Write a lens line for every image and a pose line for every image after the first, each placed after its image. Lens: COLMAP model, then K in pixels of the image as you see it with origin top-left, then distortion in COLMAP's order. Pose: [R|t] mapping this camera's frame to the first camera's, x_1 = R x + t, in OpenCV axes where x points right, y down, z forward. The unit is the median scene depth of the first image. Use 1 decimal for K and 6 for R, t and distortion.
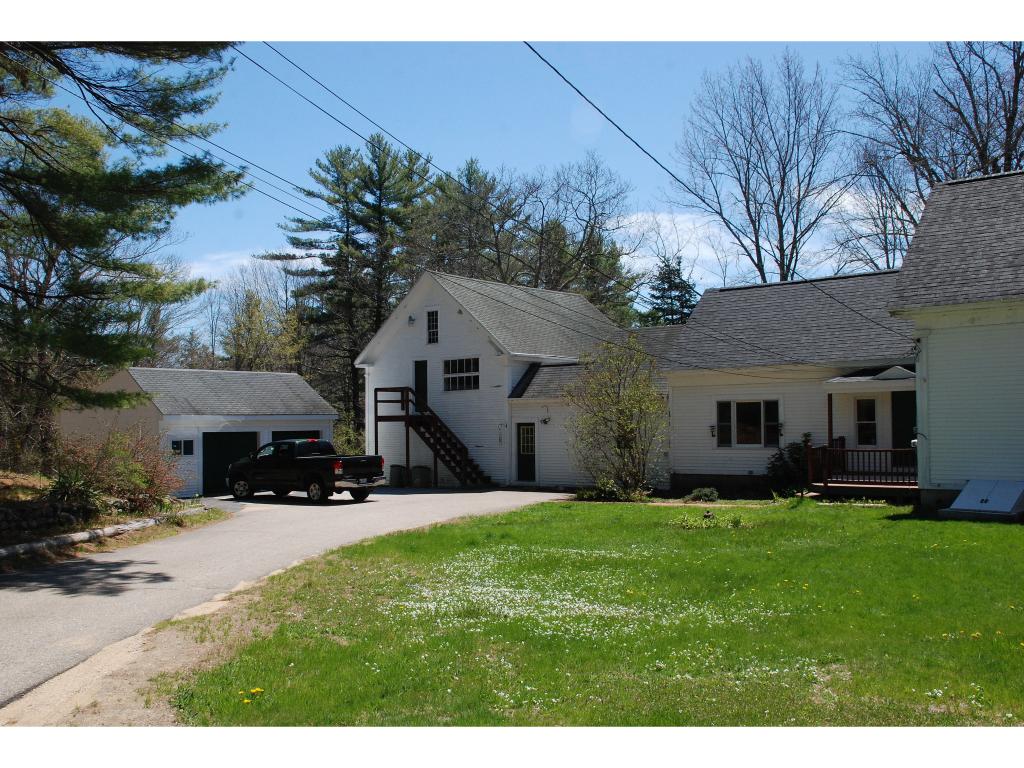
lens RADIAL K [[931.9, 0, 515.1], [0, 931.9, 415.0], [0, 0, 1]] dist [-0.040726, -0.003574]
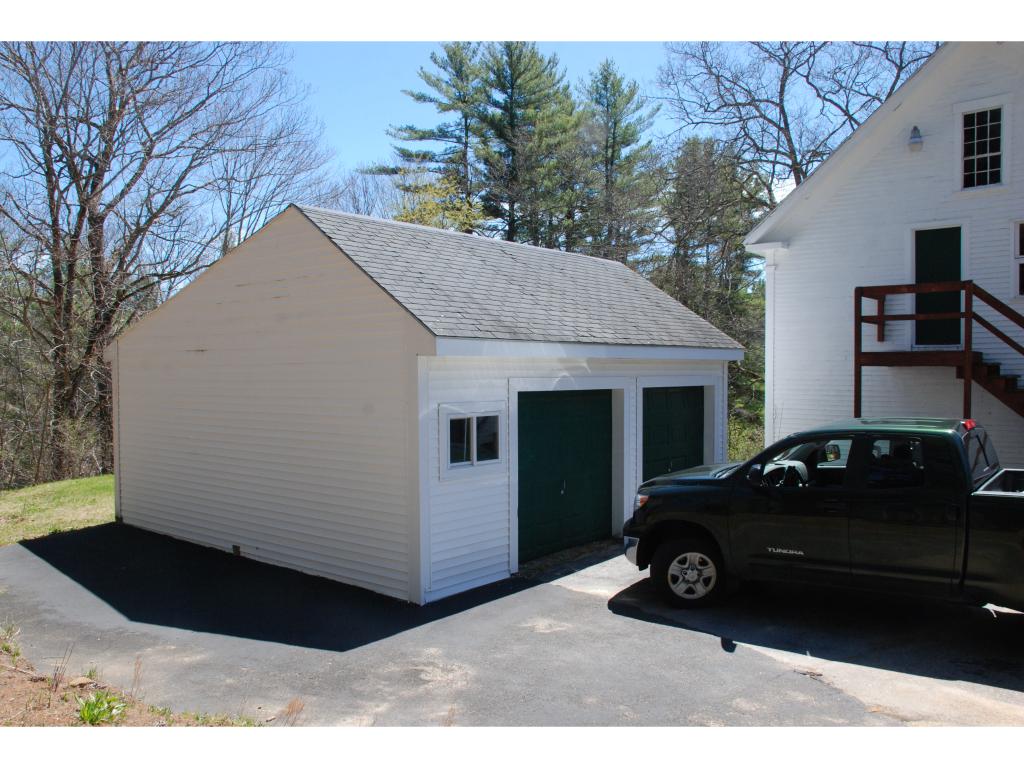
lens RADIAL K [[843.5, 0, 524.1], [0, 843.5, 397.7], [0, 0, 1]] dist [-0.112252, 0.125823]
pose [[0.999930, 0.003133, -0.011392, -0.307137], [-0.002717, 0.999335, 0.036370, 0.008282], [0.011498, -0.036337, 0.999273, 0.636004]]
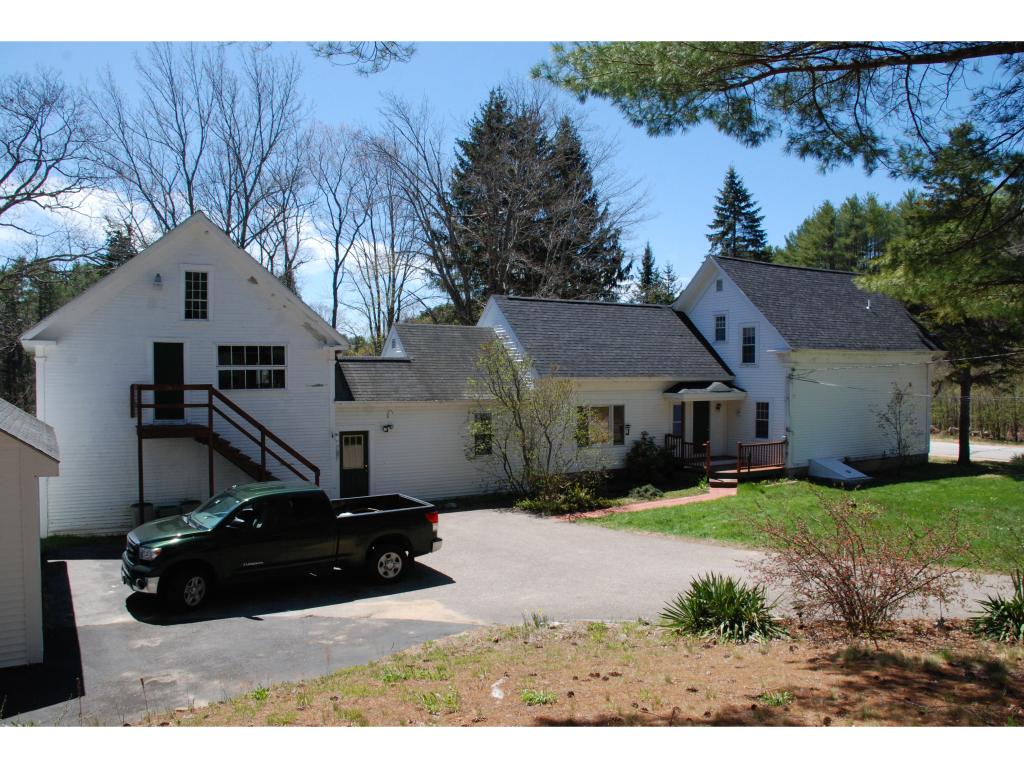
lens RADIAL K [[780.7, 0, 512.3], [0, 780.7, 401.1], [0, 0, 1]] dist [-0.116513, 0.004920]
pose [[0.353178, -0.018827, 0.935367, -0.552236], [-0.011886, 0.999627, 0.024608, -0.034577], [-0.935481, -0.019808, 0.352822, 0.606656]]
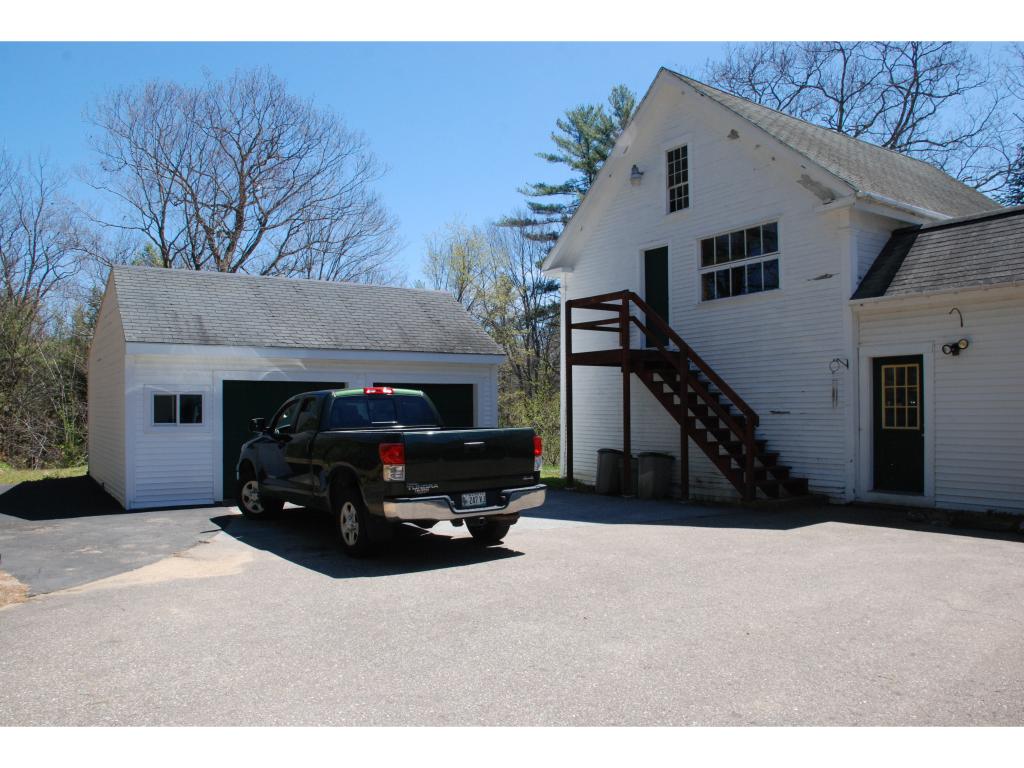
lens RADIAL K [[780.7, 0, 512.3], [0, 780.7, 401.1], [0, 0, 1]] dist [-0.116513, 0.004920]
pose [[0.952823, 0.000019, -0.303525, -0.048946], [0.000474, 0.999999, 0.001553, 0.027237], [0.303525, -0.001624, 0.952822, 0.594613]]
